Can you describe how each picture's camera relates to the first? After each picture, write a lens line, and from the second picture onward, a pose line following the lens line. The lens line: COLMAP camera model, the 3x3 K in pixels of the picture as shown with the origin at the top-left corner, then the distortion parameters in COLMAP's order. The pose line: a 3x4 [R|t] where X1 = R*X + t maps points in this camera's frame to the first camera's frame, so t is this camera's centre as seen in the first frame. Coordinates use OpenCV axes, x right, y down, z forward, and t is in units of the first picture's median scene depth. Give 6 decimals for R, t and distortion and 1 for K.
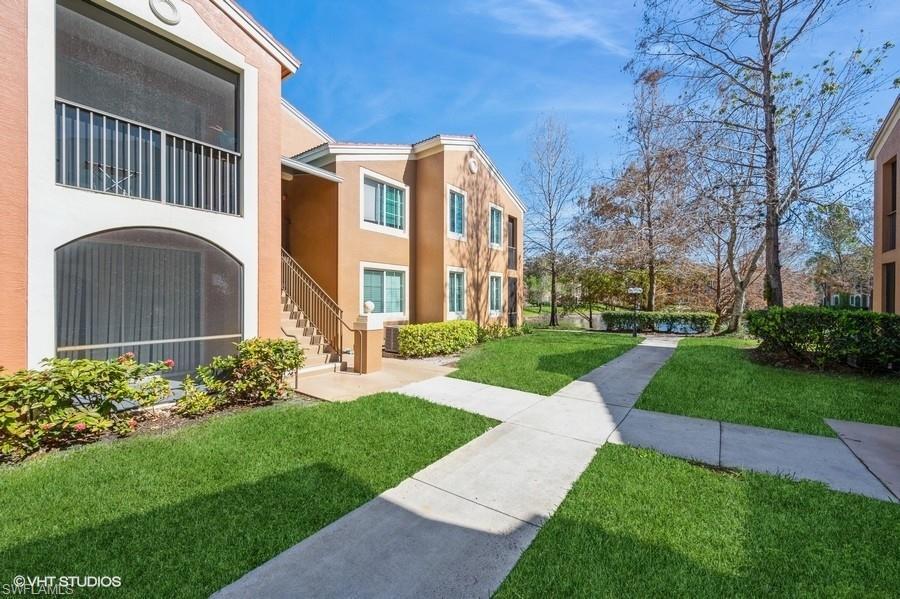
lens RADIAL K [[361.1, 0, 447.2], [0, 361.1, 300.0], [0, 0, 1]] dist [-0.004129, 0.000752]
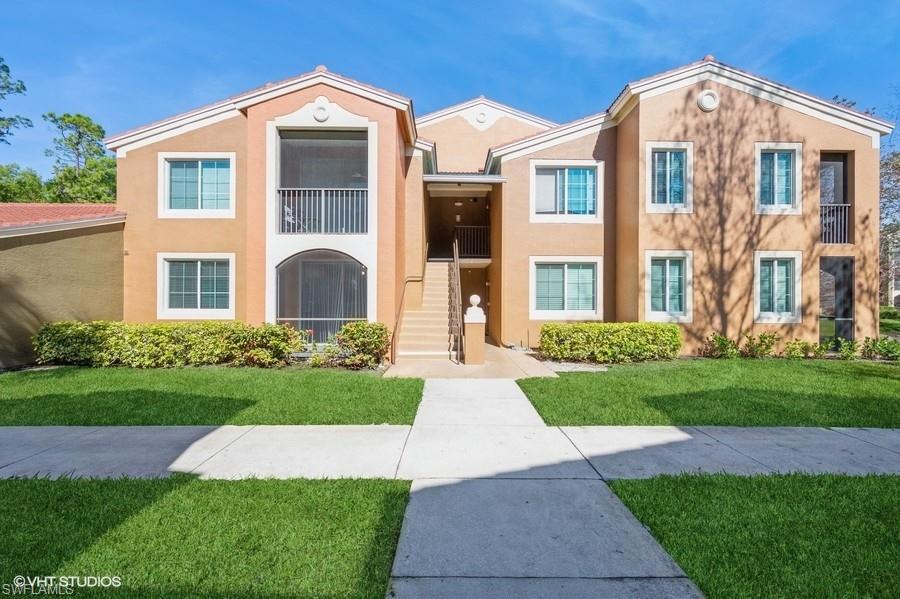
lens RADIAL K [[361.1, 0, 450.0], [0, 361.1, 298.3], [0, 0, 1]] dist [-0.004129, 0.000752]
pose [[0.589172, -0.005581, -0.807988, 0.364081], [-0.003708, 0.999947, -0.009610, 0.014668], [0.807999, 0.008658, 0.589120, 0.220054]]
